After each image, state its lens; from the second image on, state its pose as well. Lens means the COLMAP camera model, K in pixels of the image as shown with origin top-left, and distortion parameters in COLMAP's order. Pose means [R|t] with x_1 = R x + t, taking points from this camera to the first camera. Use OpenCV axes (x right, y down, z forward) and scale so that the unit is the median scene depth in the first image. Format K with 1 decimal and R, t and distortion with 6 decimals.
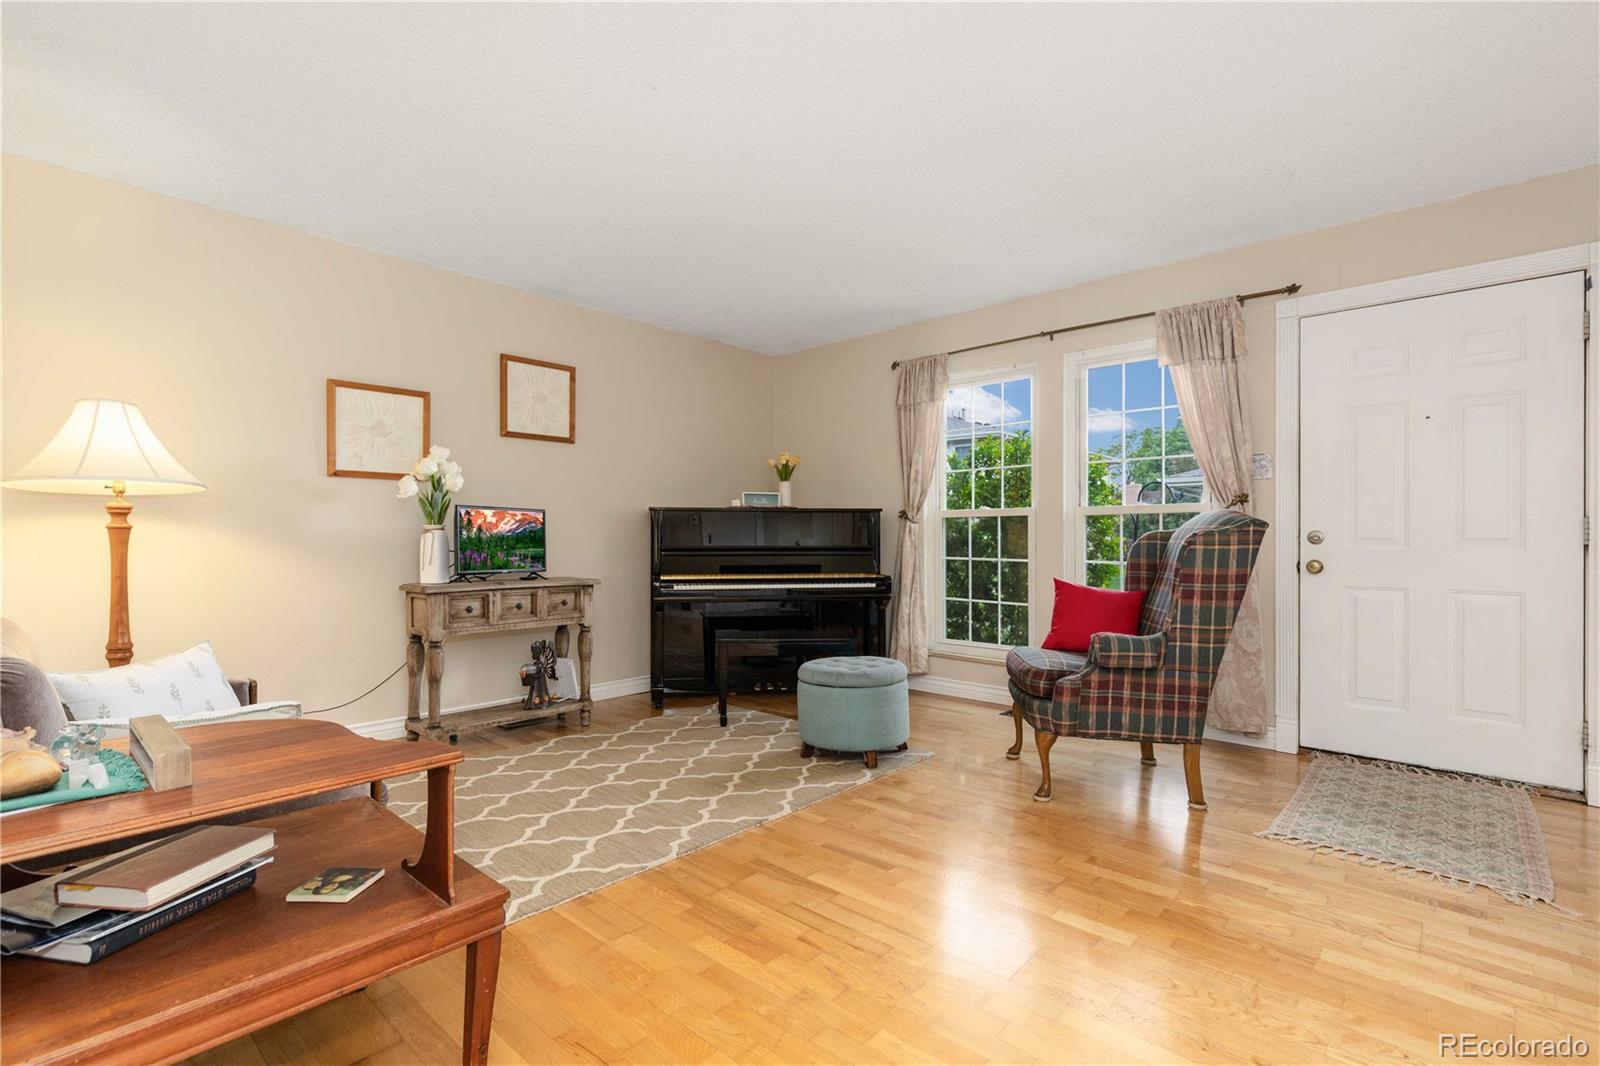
lens RADIAL K [[730.1, 0, 796.6], [0, 730.1, 541.3], [0, 0, 1]] dist [0.010665, -0.003315]
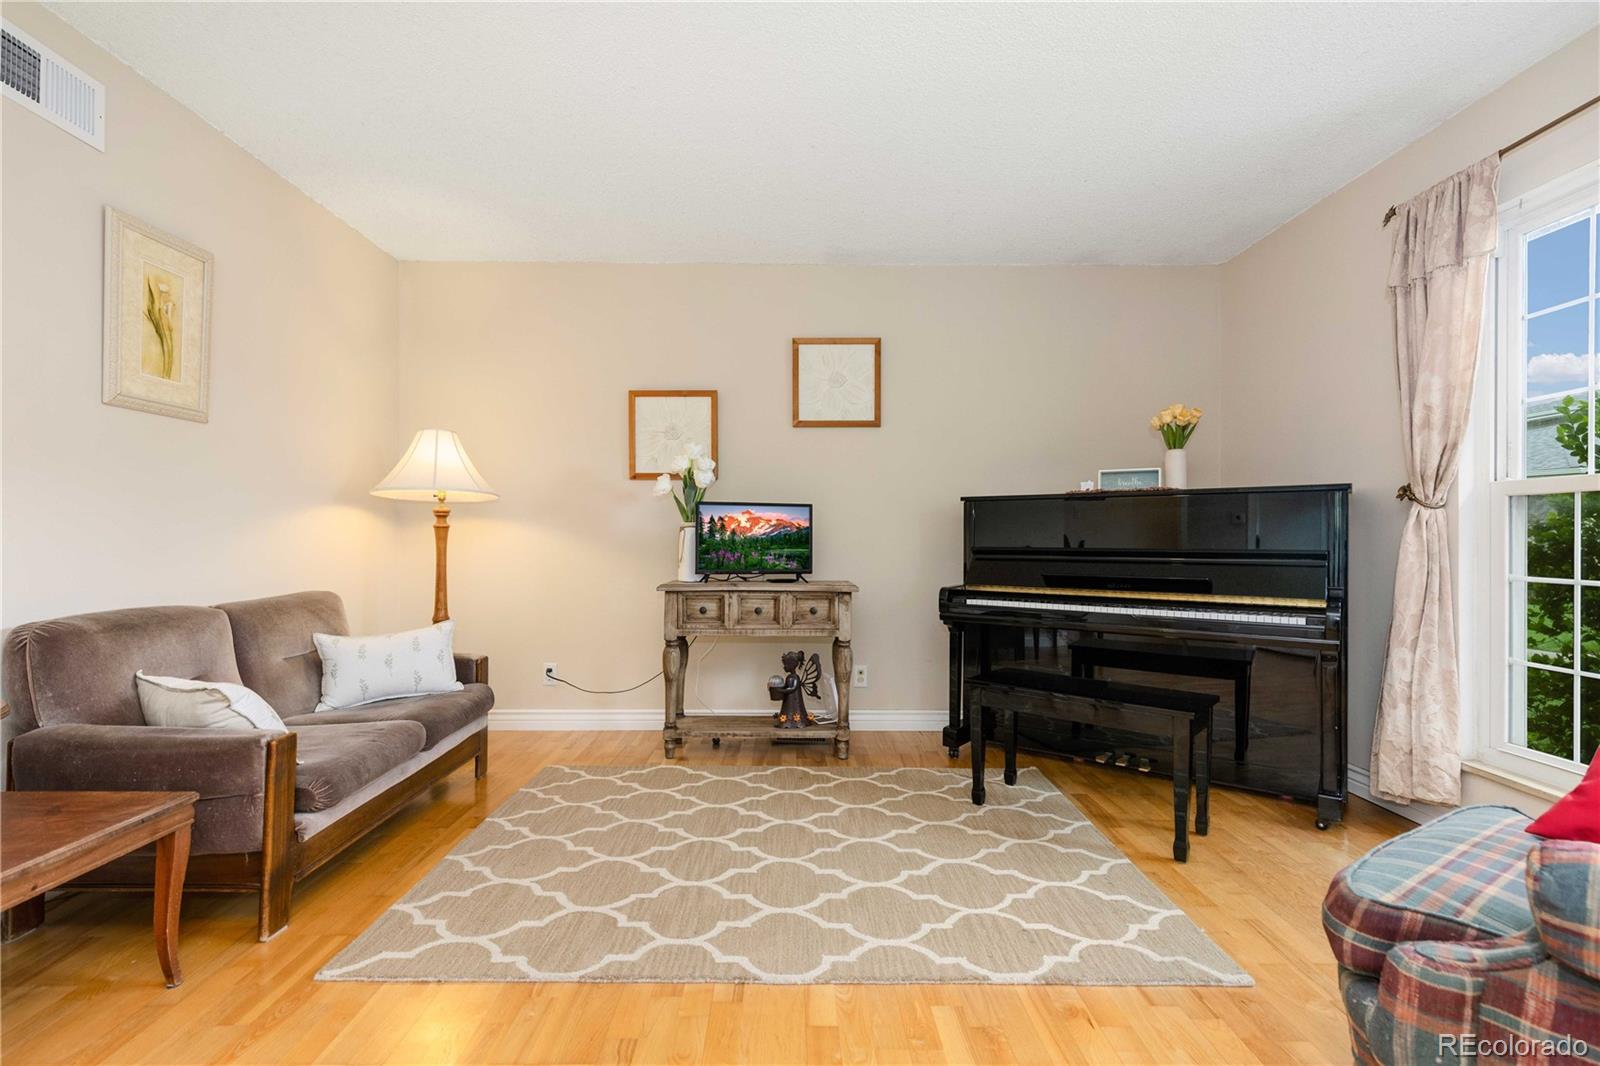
lens RADIAL K [[730.1, 0, 791.3], [0, 730.1, 537.3], [0, 0, 1]] dist [0.010665, -0.003315]
pose [[0.676666, 0.000699, -0.736290, 0.300612], [-0.005955, 0.999972, -0.004523, 0.001334], [0.736266, 0.007445, 0.676652, 0.398345]]
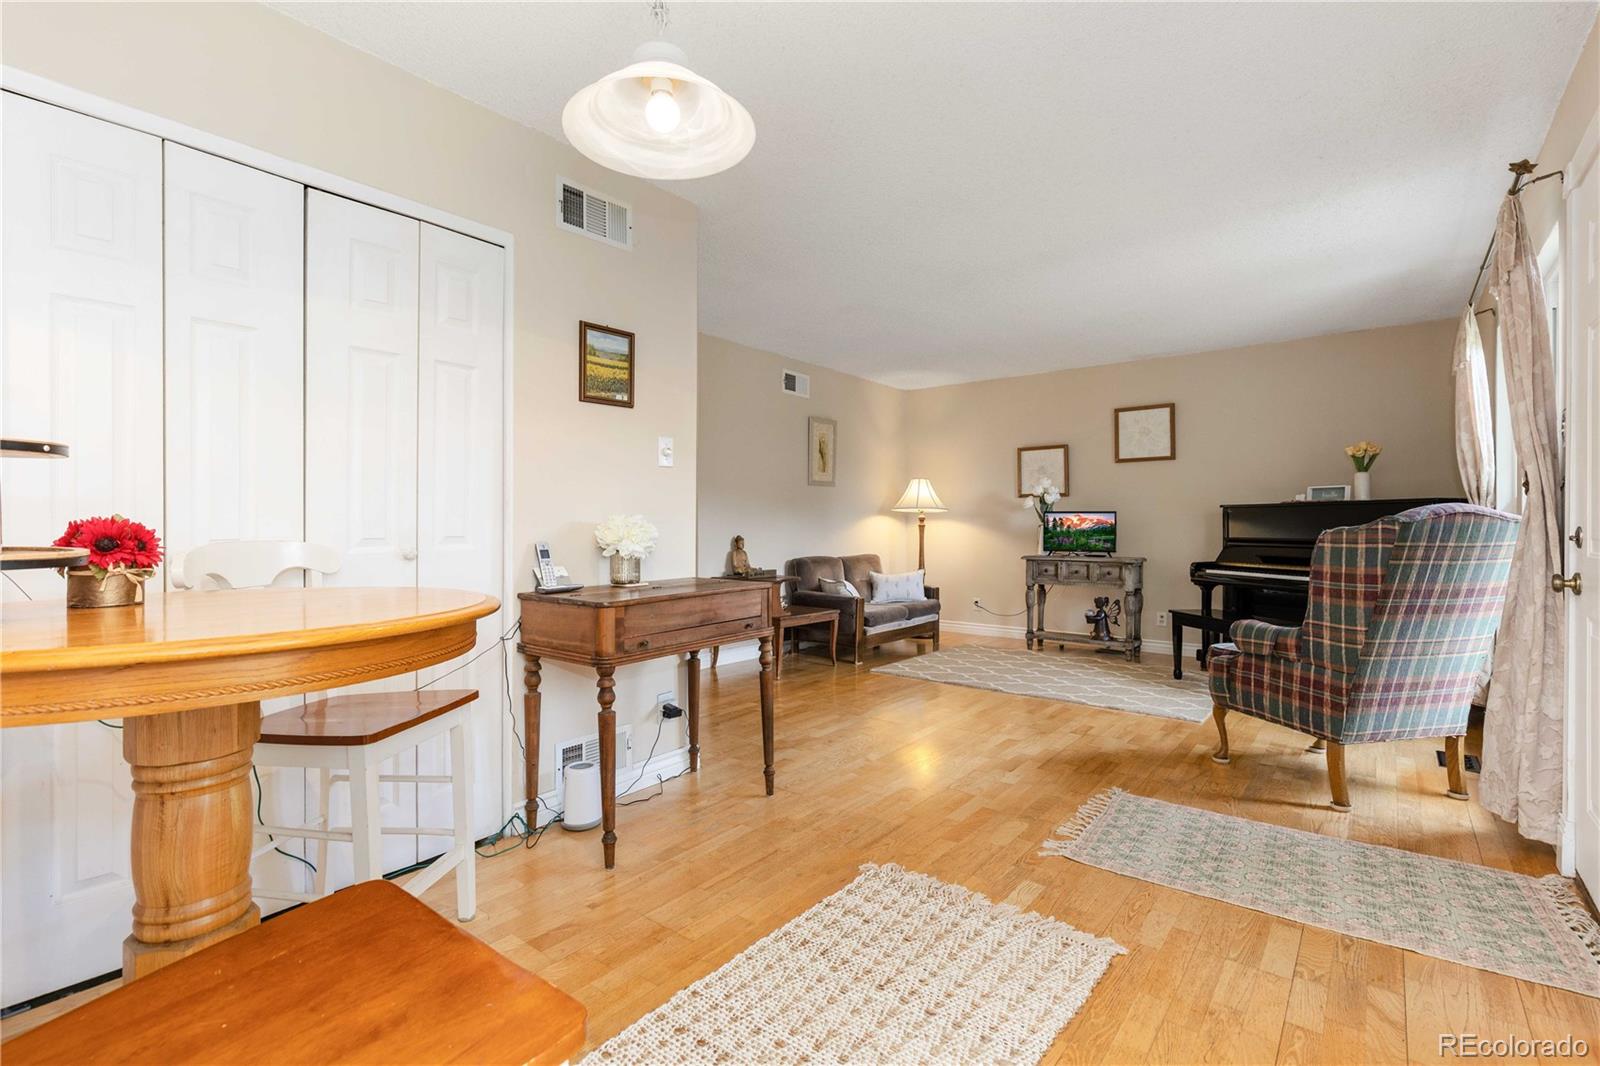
lens RADIAL K [[730.1, 0, 806.9], [0, 730.1, 520.8], [0, 0, 1]] dist [0.010665, -0.003315]
pose [[0.074149, -0.004733, -0.997236, 1.145363], [-0.005759, 0.999970, -0.005175, -0.012394], [0.997231, 0.006127, 0.074119, 0.266956]]
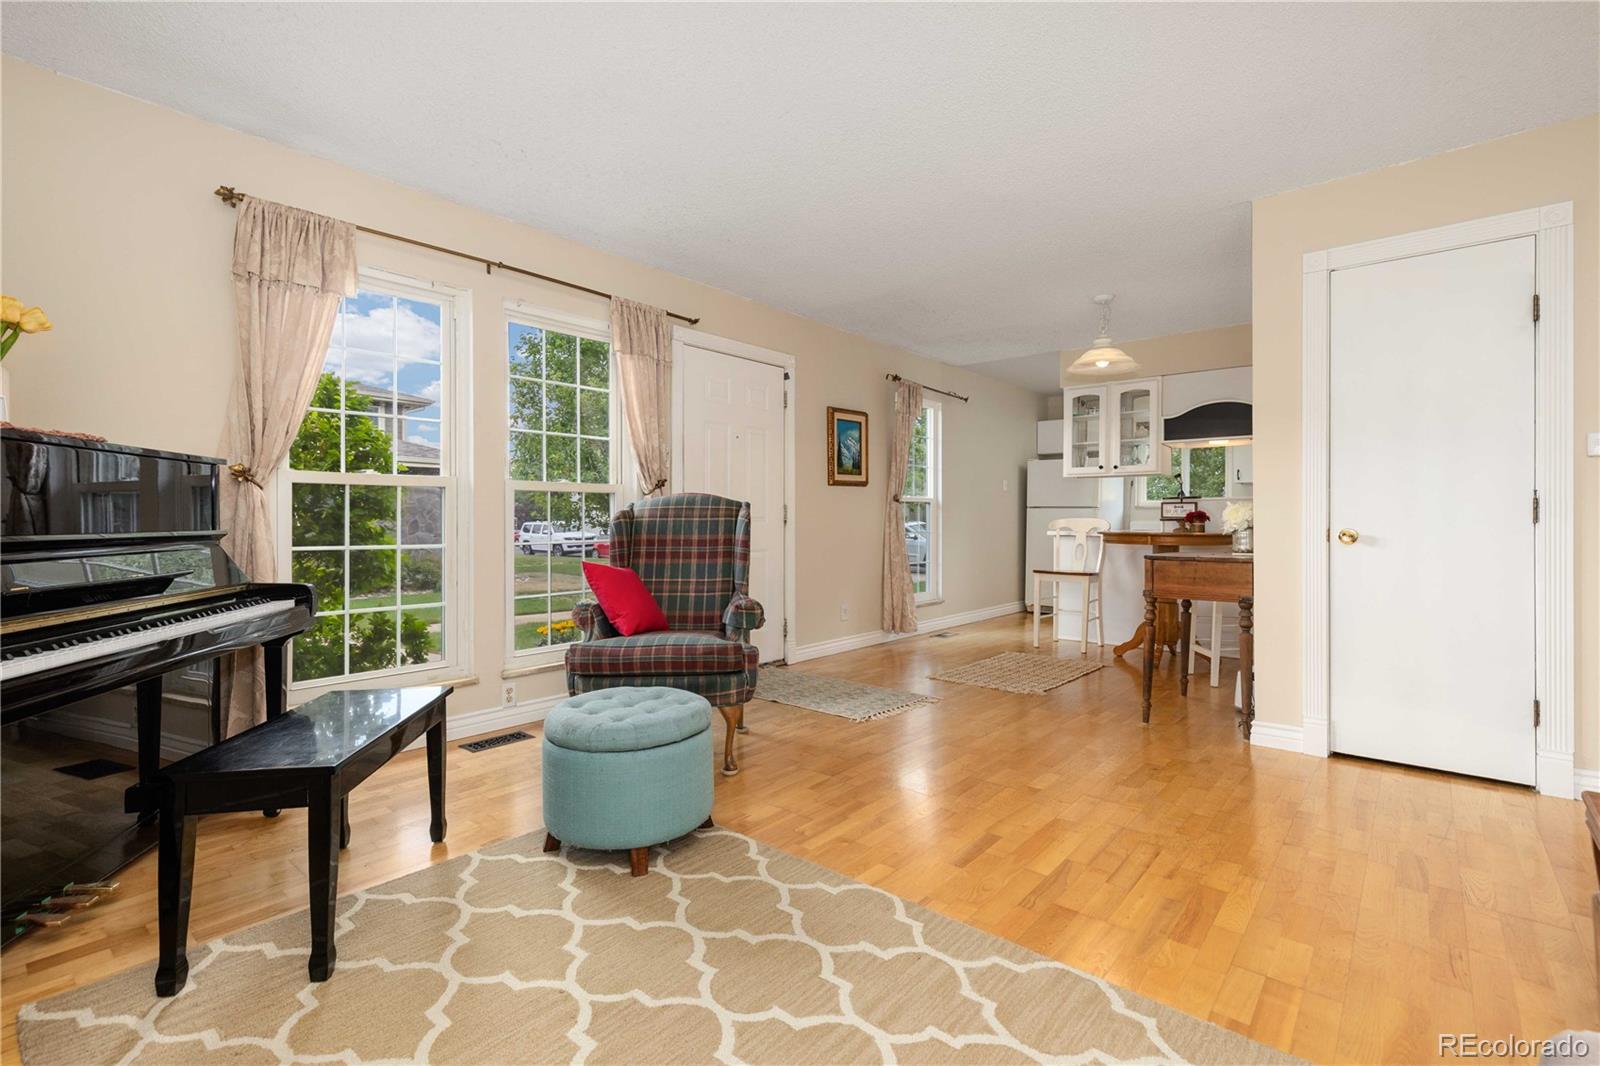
lens RADIAL K [[730.1, 0, 784.4], [0, 730.1, 515.0], [0, 0, 1]] dist [0.010665, -0.003315]
pose [[-0.017622, 0.001580, 0.999843, -0.524903], [0.002639, 0.999995, -0.001534, -0.003986], [-0.999841, 0.002612, -0.017626, 0.763972]]
